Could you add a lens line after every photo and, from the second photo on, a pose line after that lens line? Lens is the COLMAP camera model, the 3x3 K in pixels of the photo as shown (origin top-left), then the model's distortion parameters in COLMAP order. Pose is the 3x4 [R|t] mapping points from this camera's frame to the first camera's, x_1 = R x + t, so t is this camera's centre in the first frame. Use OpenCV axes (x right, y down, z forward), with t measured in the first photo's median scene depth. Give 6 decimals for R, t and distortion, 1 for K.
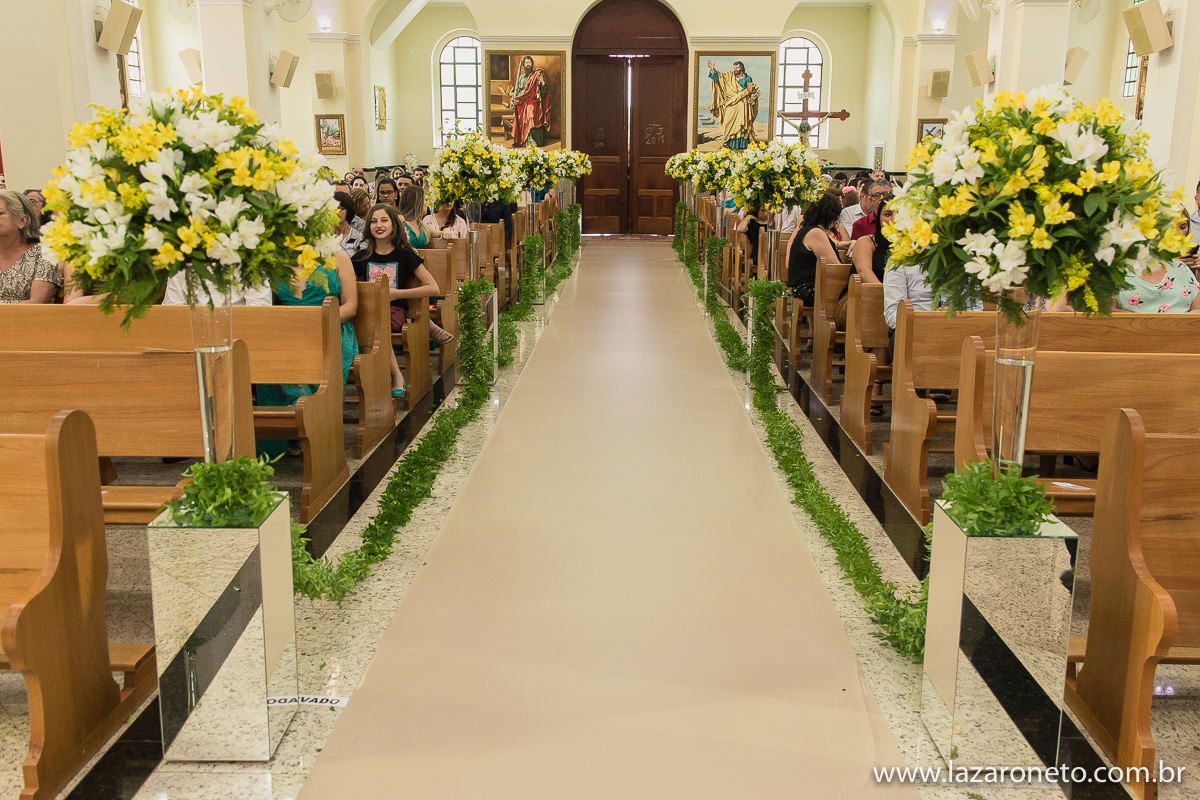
lens RADIAL K [[1078.4, 0, 600.0], [0, 1078.4, 400.0], [0, 0, 1]] dist [0.014381, 0.005486]
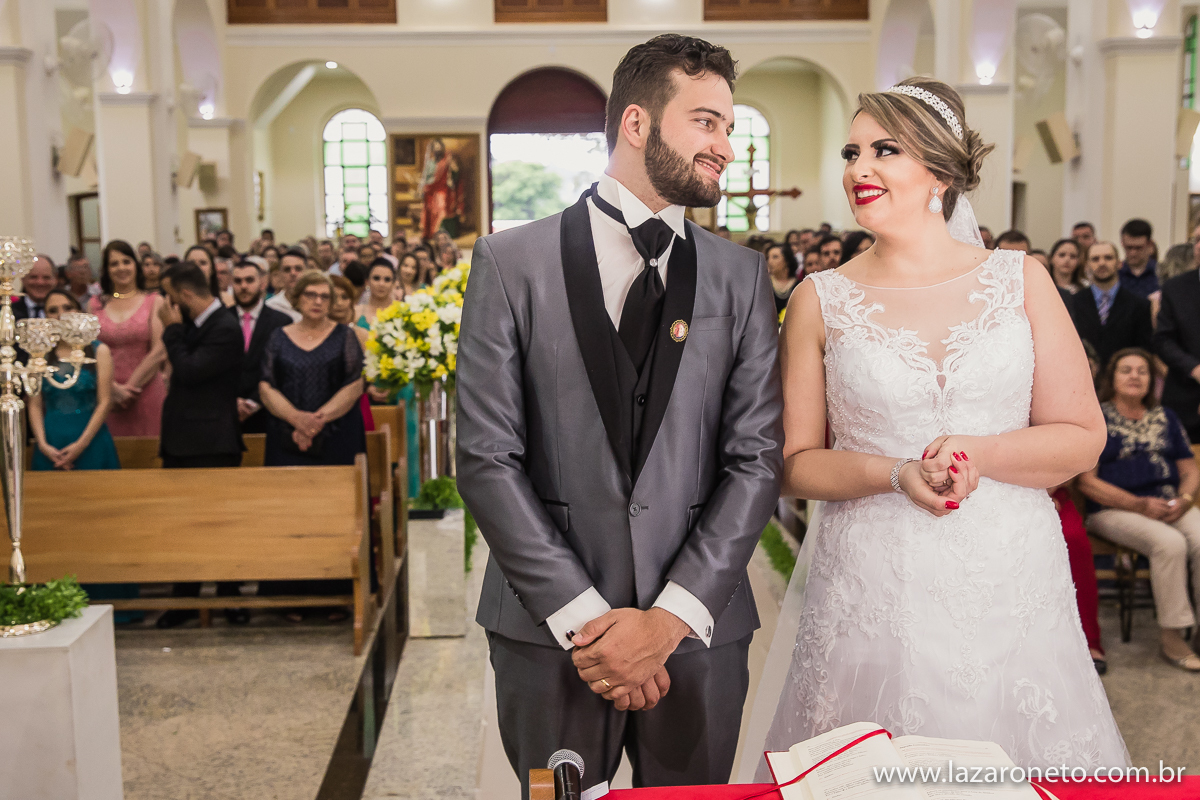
lens RADIAL K [[1599.9, 0, 600.0], [0, 1599.9, 400.0], [0, 0, 1]] dist [0.129306, 0.000505]
pose [[0.996437, -0.027381, 0.079767, -0.044630], [0.035649, 0.993923, -0.104144, 0.035263], [-0.076430, 0.106617, 0.991358, -0.289450]]
